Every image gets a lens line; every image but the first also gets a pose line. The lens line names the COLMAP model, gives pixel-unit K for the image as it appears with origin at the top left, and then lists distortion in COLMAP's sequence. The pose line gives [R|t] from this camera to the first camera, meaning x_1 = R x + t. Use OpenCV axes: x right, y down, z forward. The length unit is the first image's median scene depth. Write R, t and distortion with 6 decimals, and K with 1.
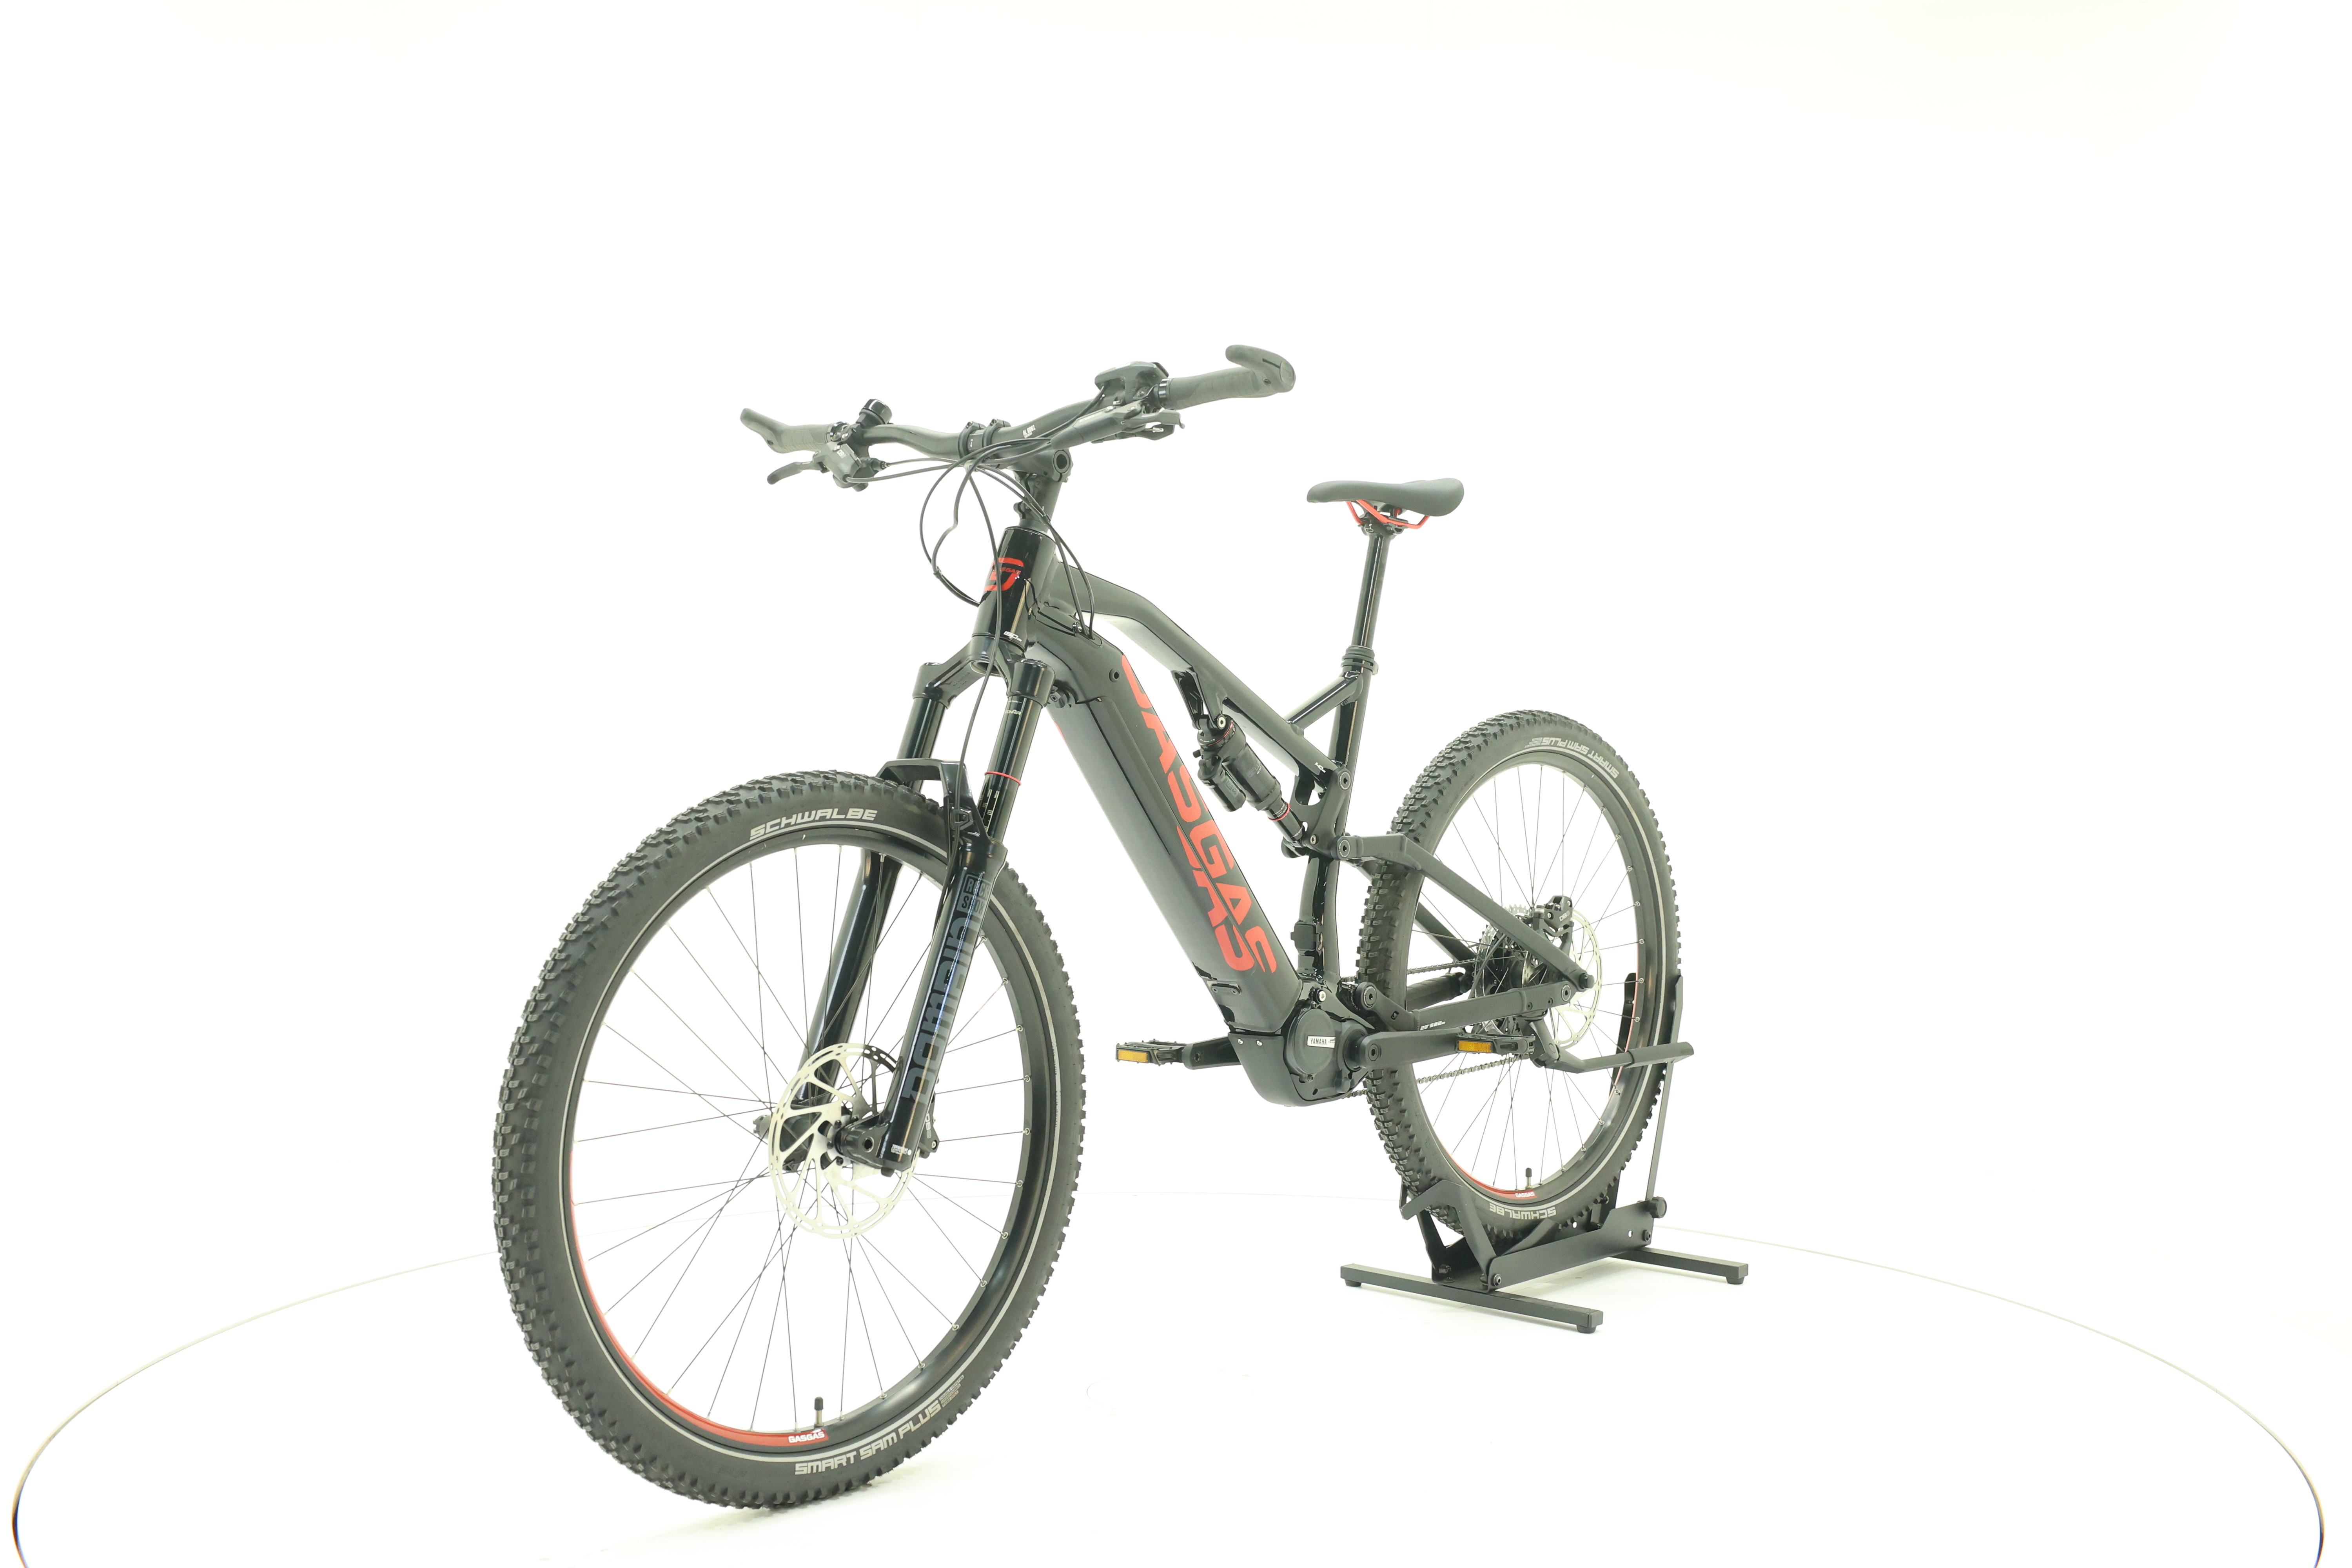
lens RADIAL K [[2561.6, 0, 1183.7], [0, 2561.6, 801.4], [0, 0, 1]] dist [0.012020, 0.000000]
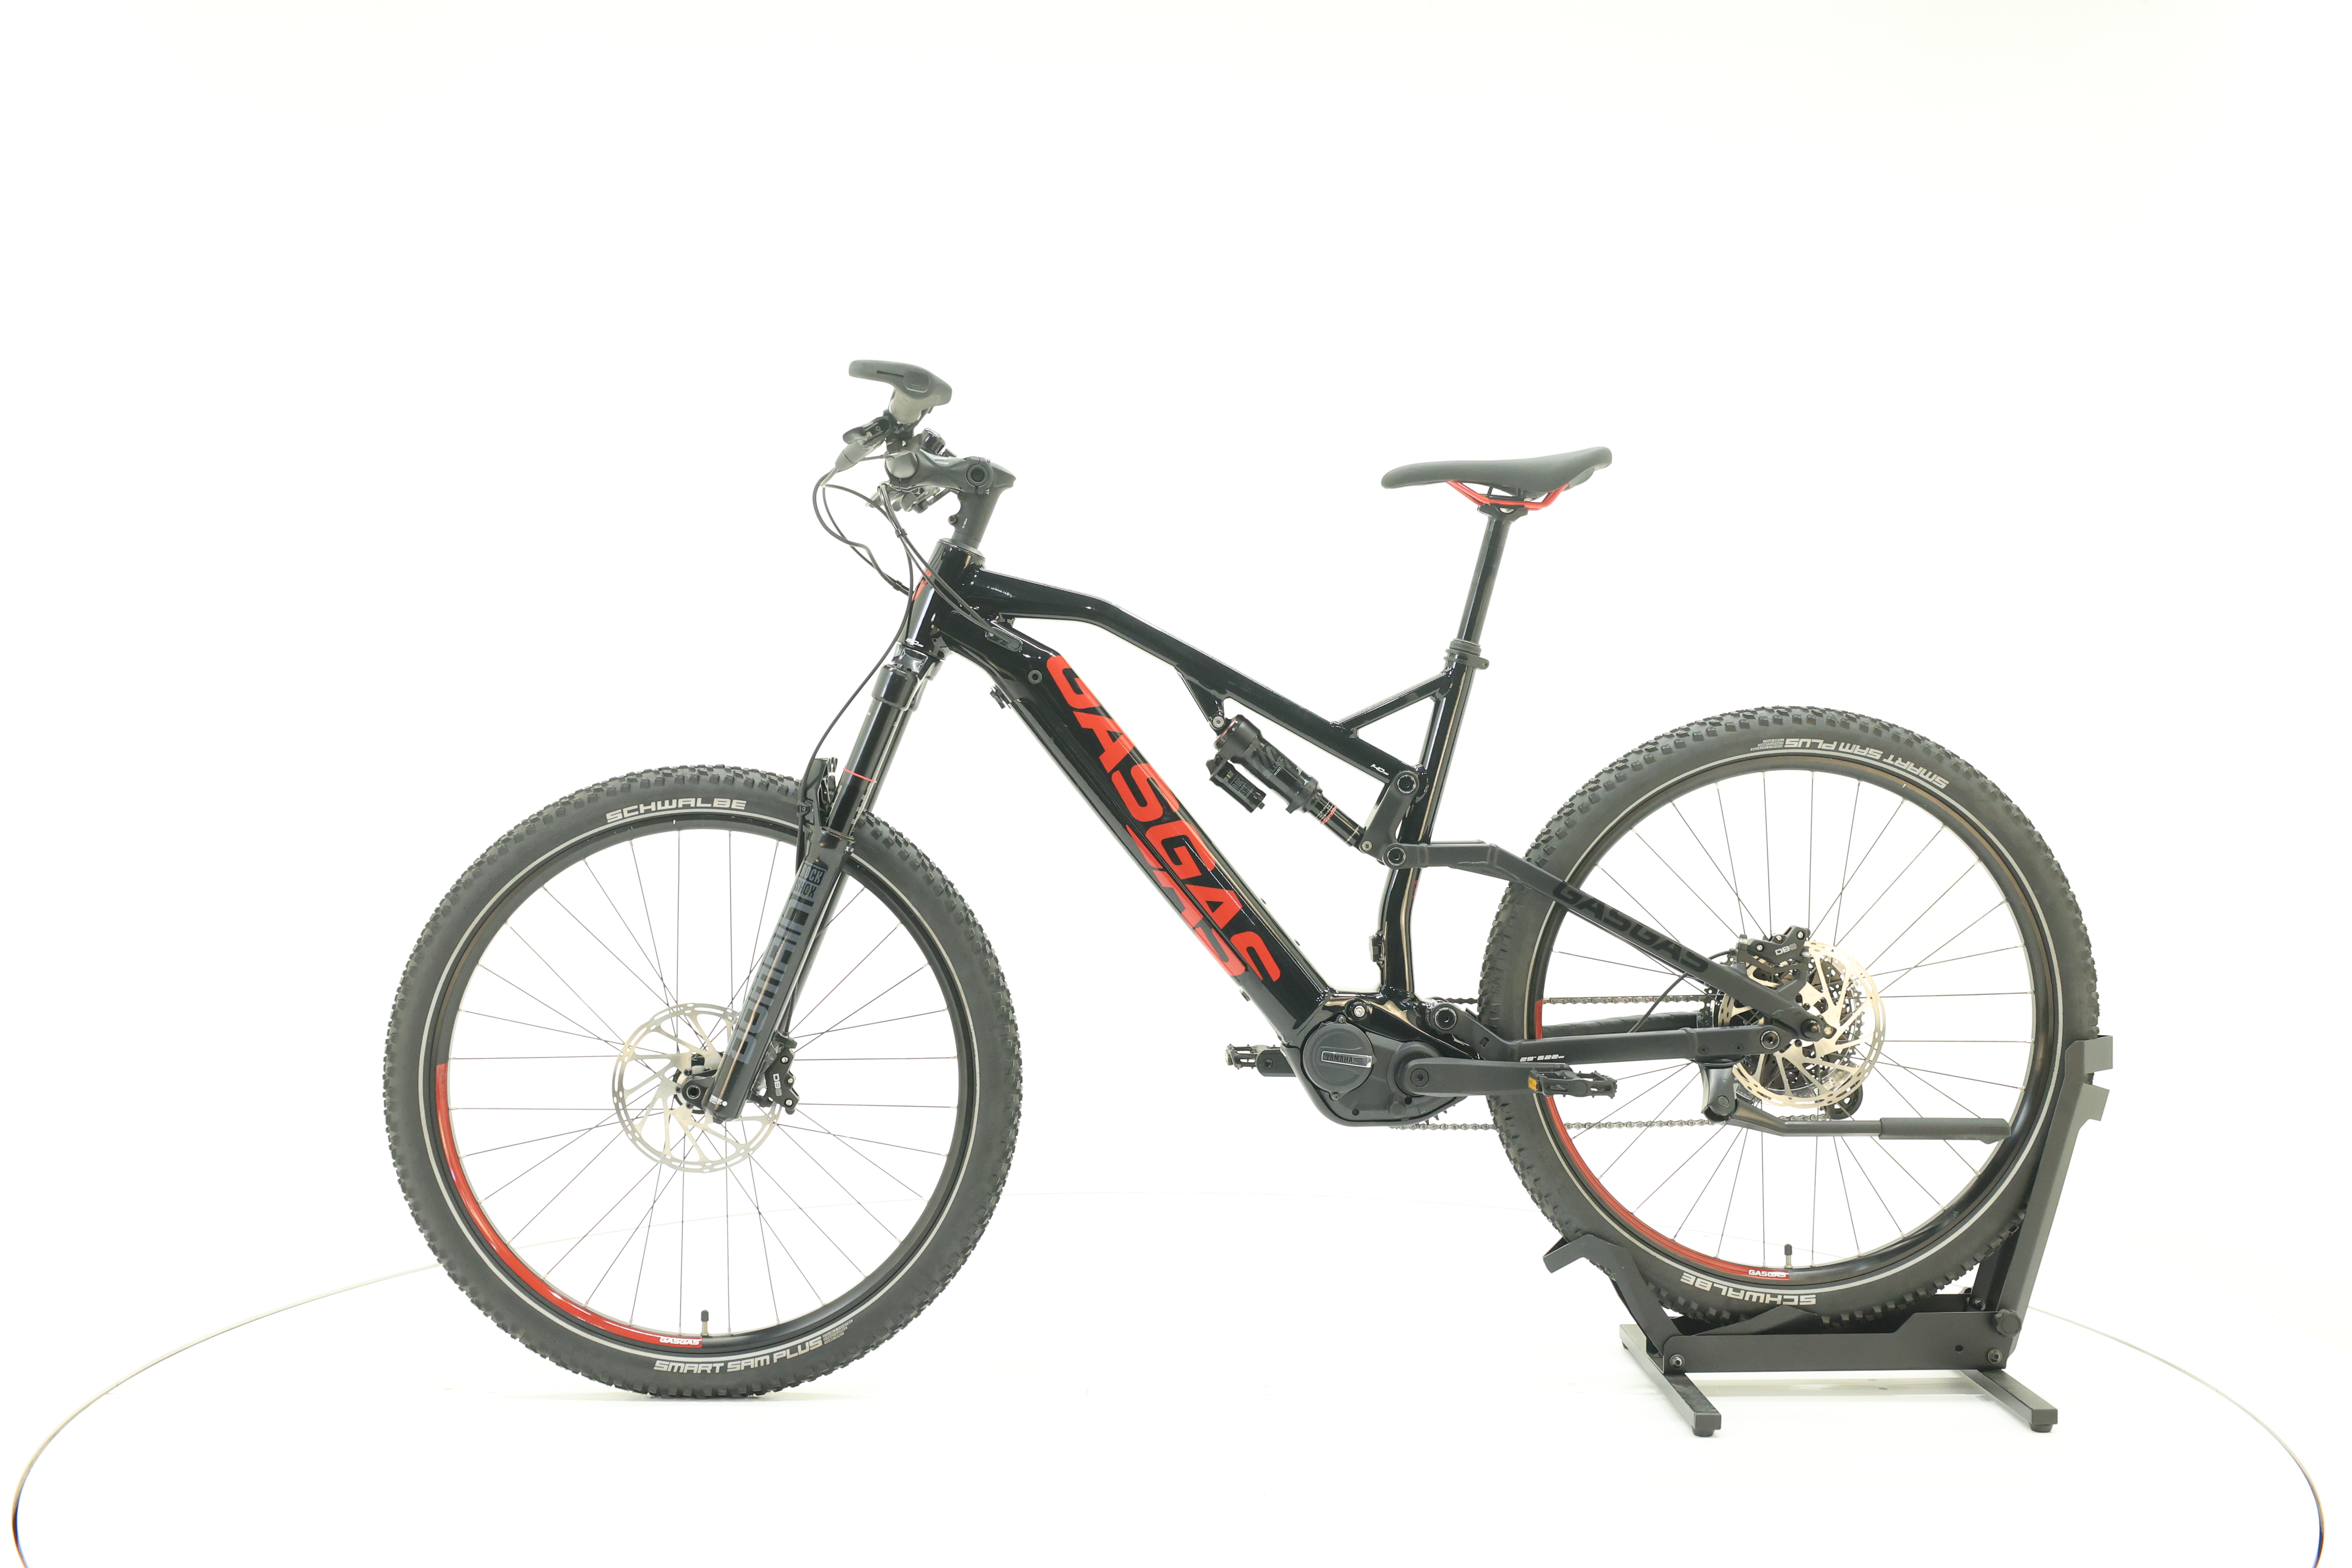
lens RADIAL K [[2561.6, 0, 1182.5], [0, 2561.6, 769.0], [0, 0, 1]] dist [0.012020, 0.000000]
pose [[0.685602, 0.012489, -0.727870, 0.727454], [-0.020073, 0.999797, -0.001752, -0.010909], [0.727700, 0.015812, 0.685713, 0.315797]]
